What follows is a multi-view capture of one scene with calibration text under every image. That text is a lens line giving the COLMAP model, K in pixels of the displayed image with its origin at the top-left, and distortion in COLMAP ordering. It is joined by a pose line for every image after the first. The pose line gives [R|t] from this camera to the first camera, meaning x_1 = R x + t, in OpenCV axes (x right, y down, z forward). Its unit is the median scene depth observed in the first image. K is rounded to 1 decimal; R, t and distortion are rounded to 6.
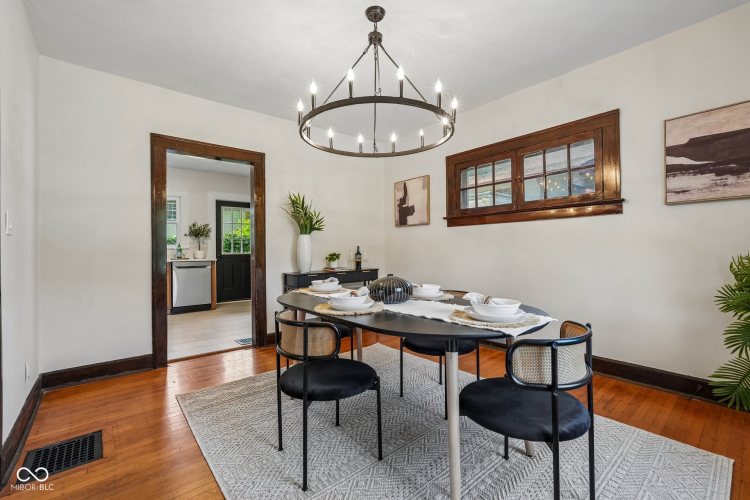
lens RADIAL K [[328.5, 0, 373.7], [0, 328.5, 250.2], [0, 0, 1]] dist [-0.018992, 0.008773]
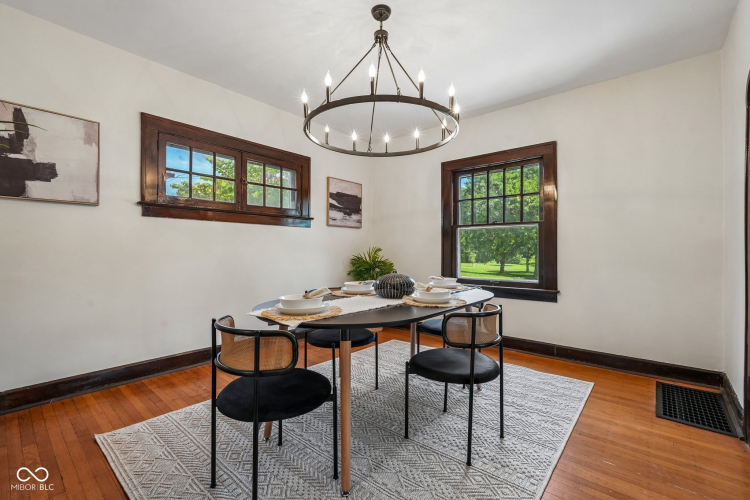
lens RADIAL K [[328.5, 0, 373.7], [0, 328.5, 250.2], [0, 0, 1]] dist [-0.018992, 0.008773]
pose [[-0.166412, 0.013916, 0.985958, -0.693255], [-0.000782, 0.999898, -0.014244, 0.012787], [-0.986056, -0.003141, -0.166384, 0.850753]]
